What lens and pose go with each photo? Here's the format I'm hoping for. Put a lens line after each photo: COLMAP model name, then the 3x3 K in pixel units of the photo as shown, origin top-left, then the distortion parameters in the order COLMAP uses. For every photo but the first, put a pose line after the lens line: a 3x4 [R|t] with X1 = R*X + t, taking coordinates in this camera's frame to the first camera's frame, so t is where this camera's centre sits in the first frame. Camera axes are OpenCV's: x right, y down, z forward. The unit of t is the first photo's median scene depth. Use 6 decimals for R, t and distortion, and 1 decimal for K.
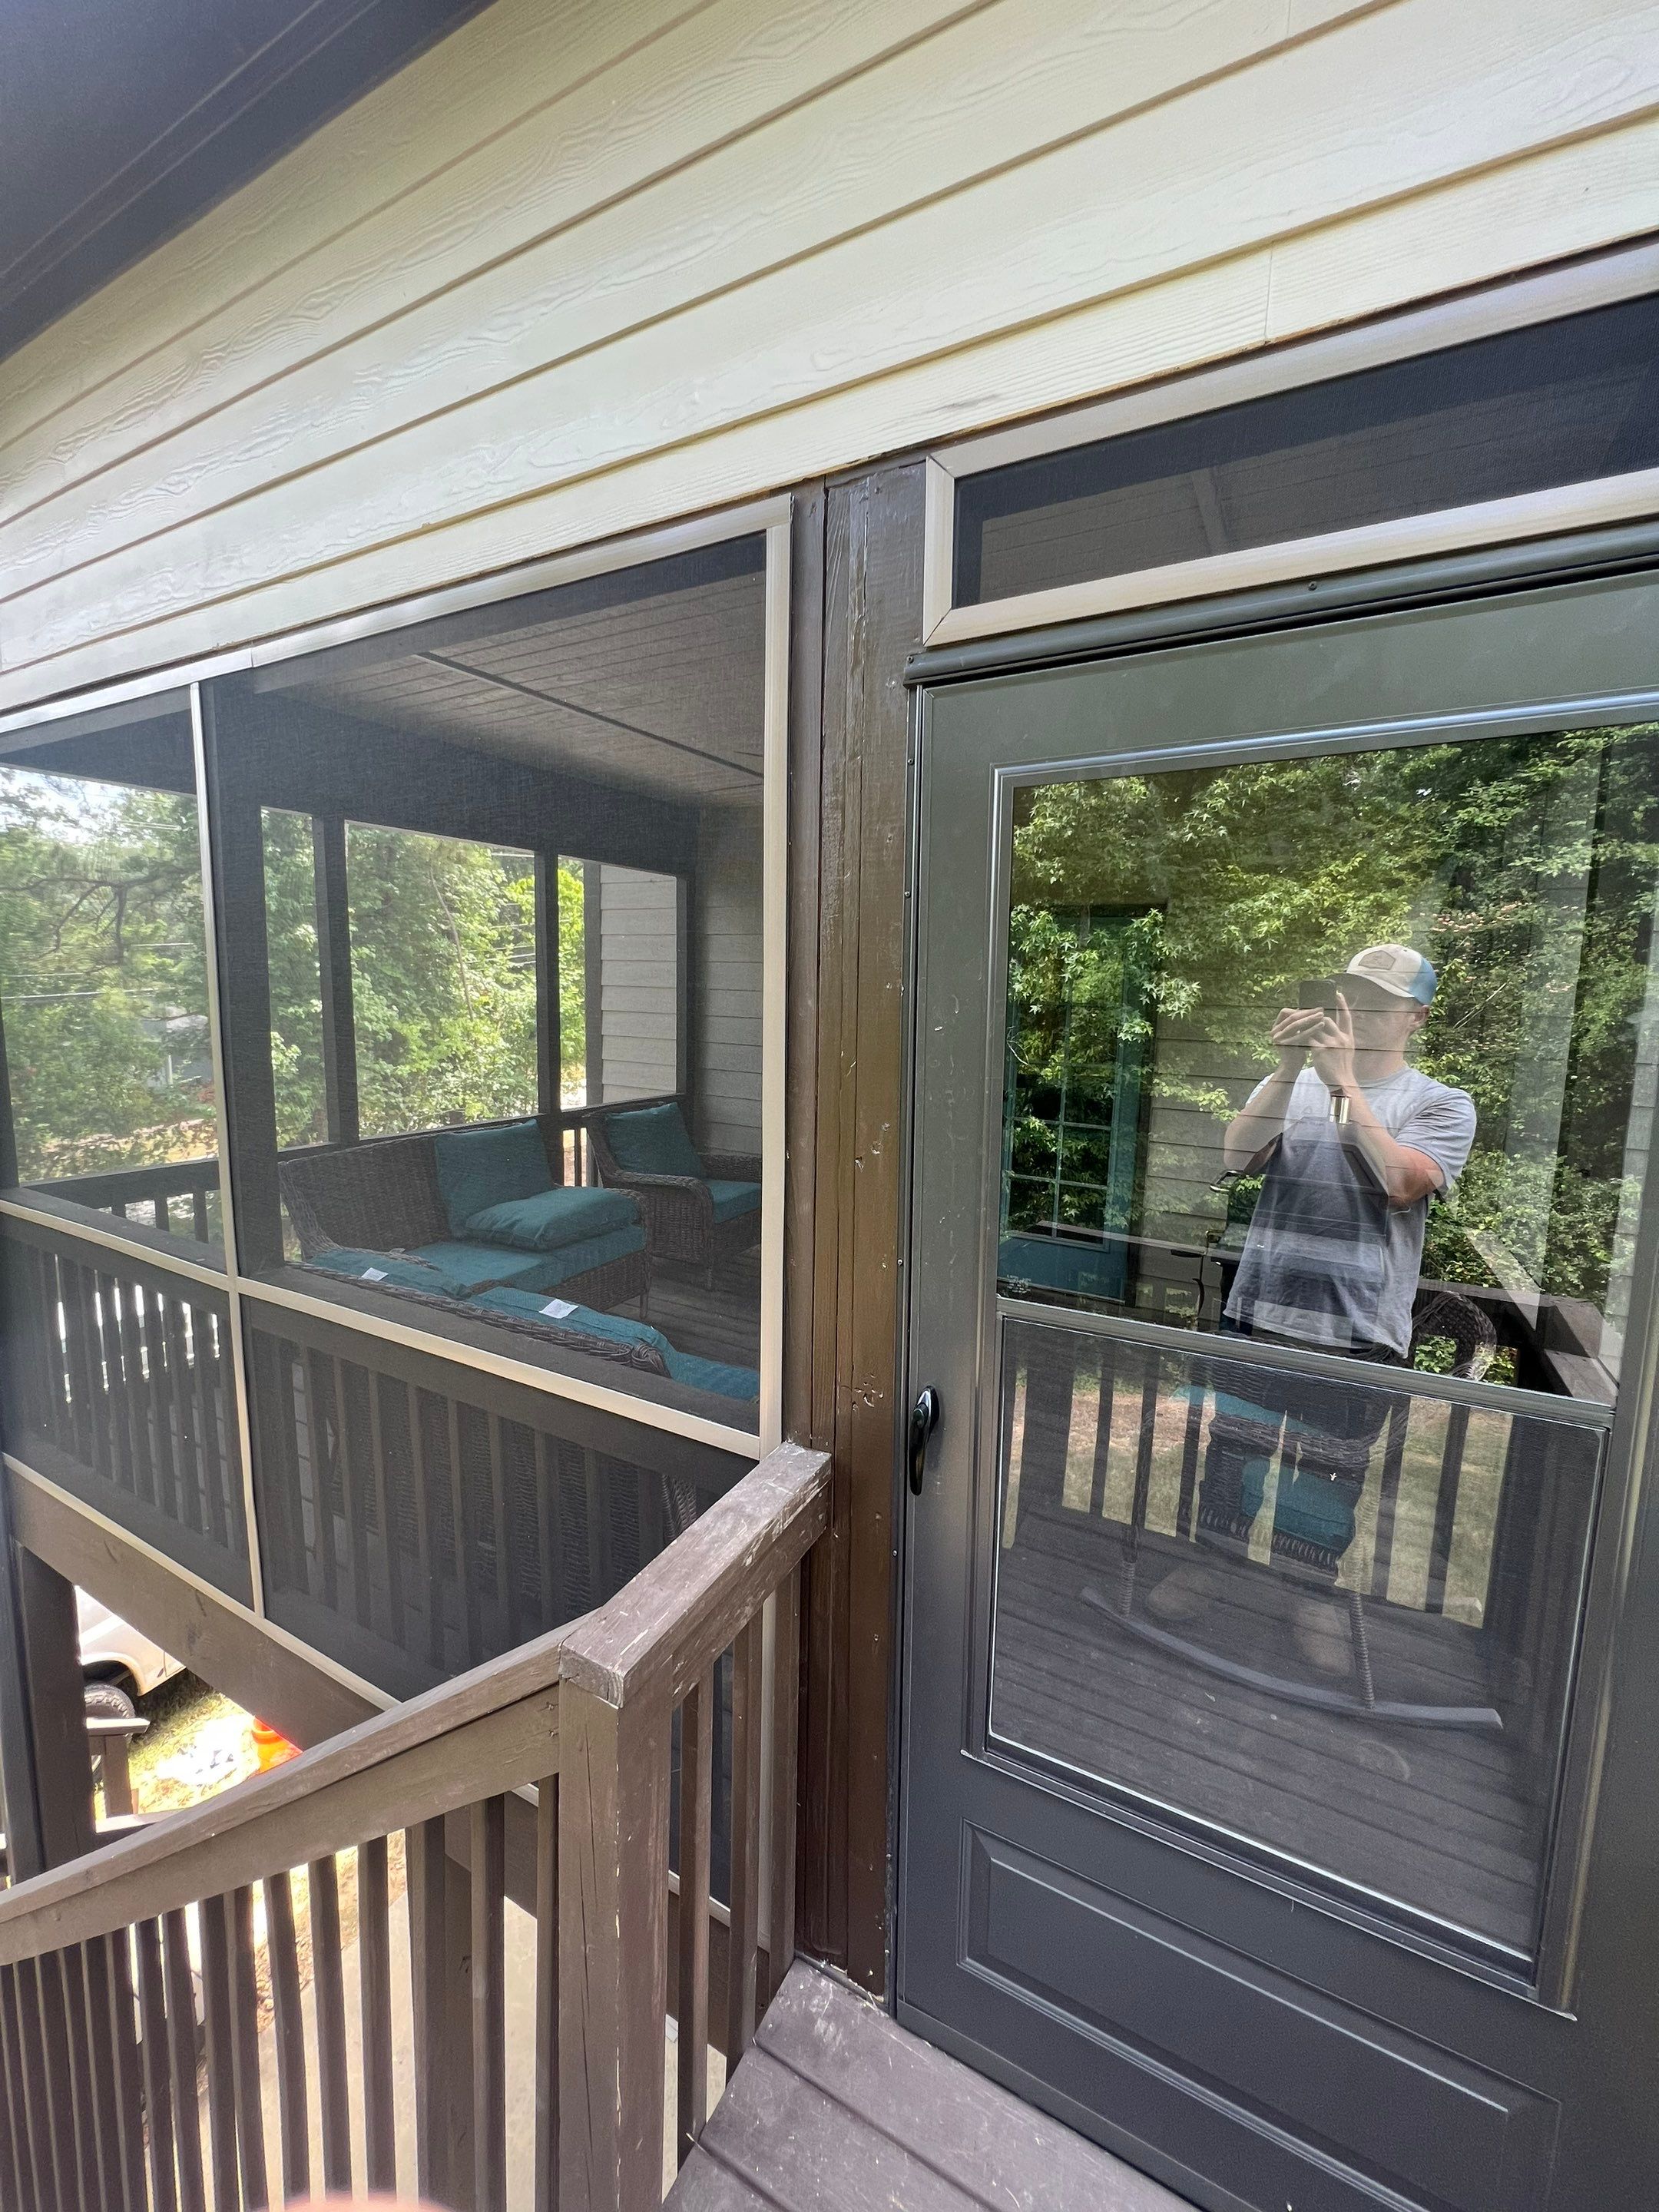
lens RADIAL K [[881.8, 0, 837.1], [0, 881.8, 1093.4], [0, 0, 1]] dist [-0.005689, 0.000375]
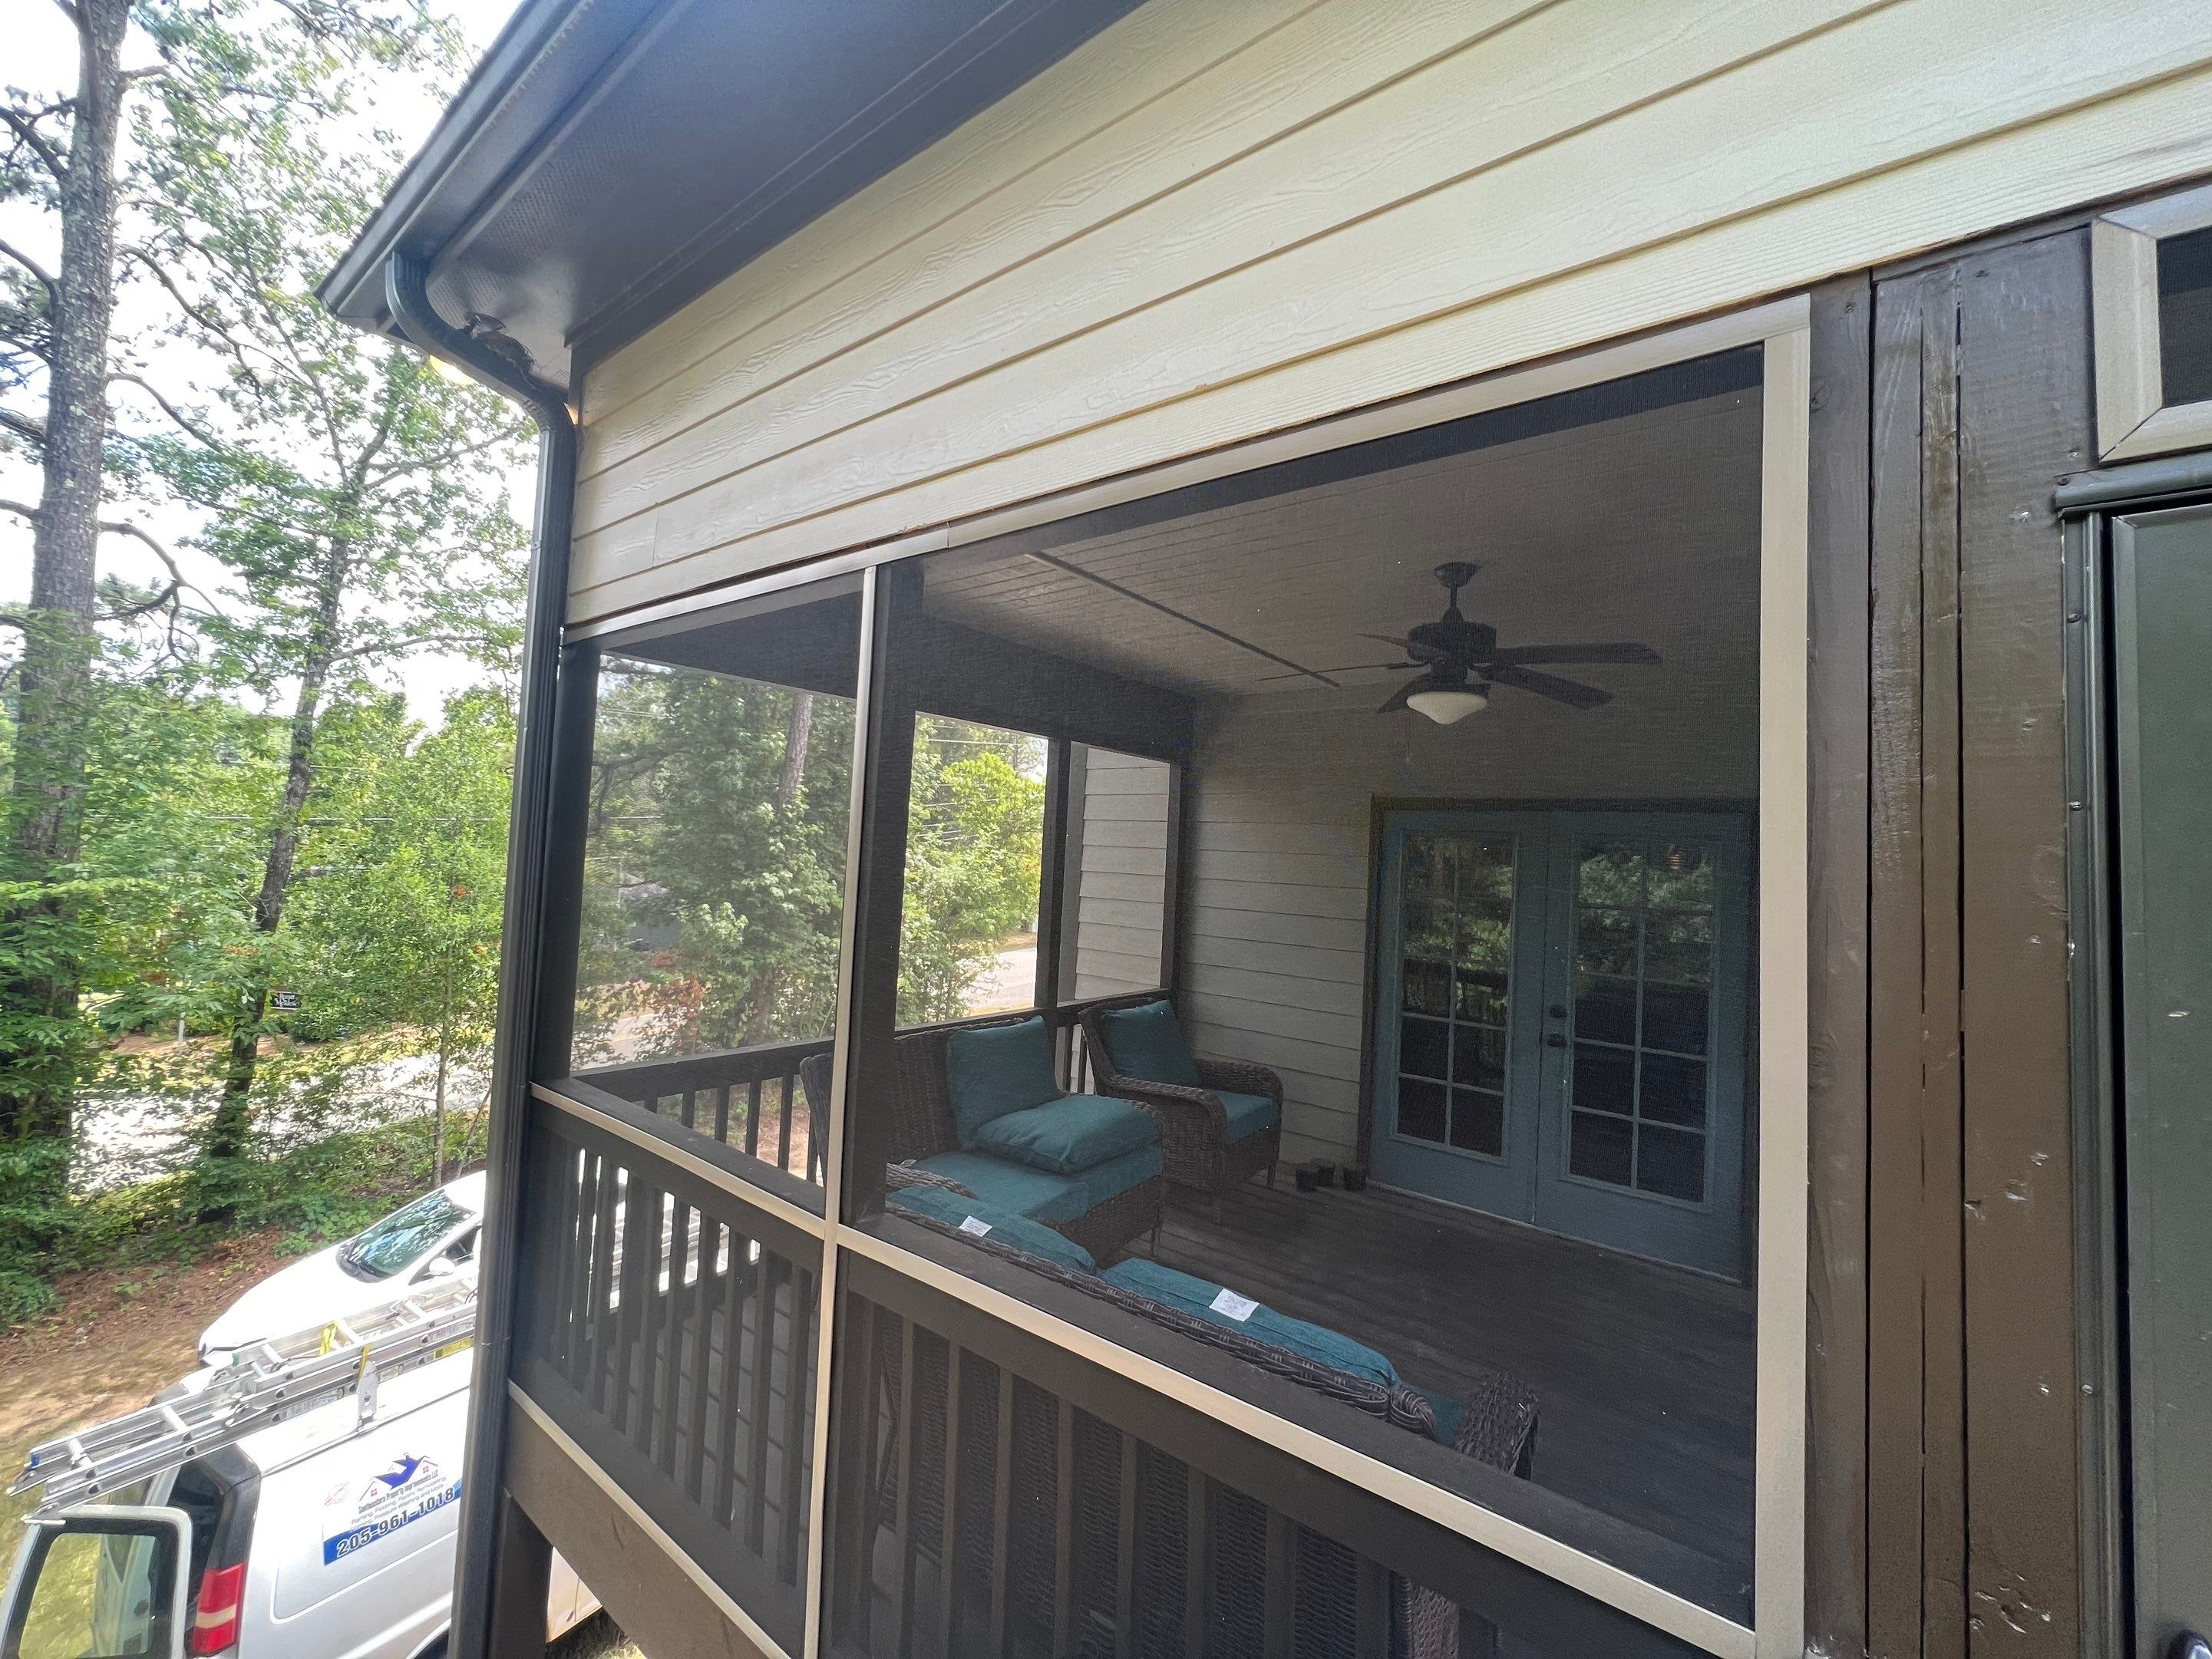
lens RADIAL K [[881.7, 0, 1104.0], [0, 881.7, 814.5], [0, 0, 1]] dist [-0.005689, 0.000375]
pose [[0.989433, 0.014559, -0.144259, -0.164456], [-0.040217, 0.983464, -0.176584, -0.021218], [0.139303, 0.180520, 0.973657, 0.073122]]
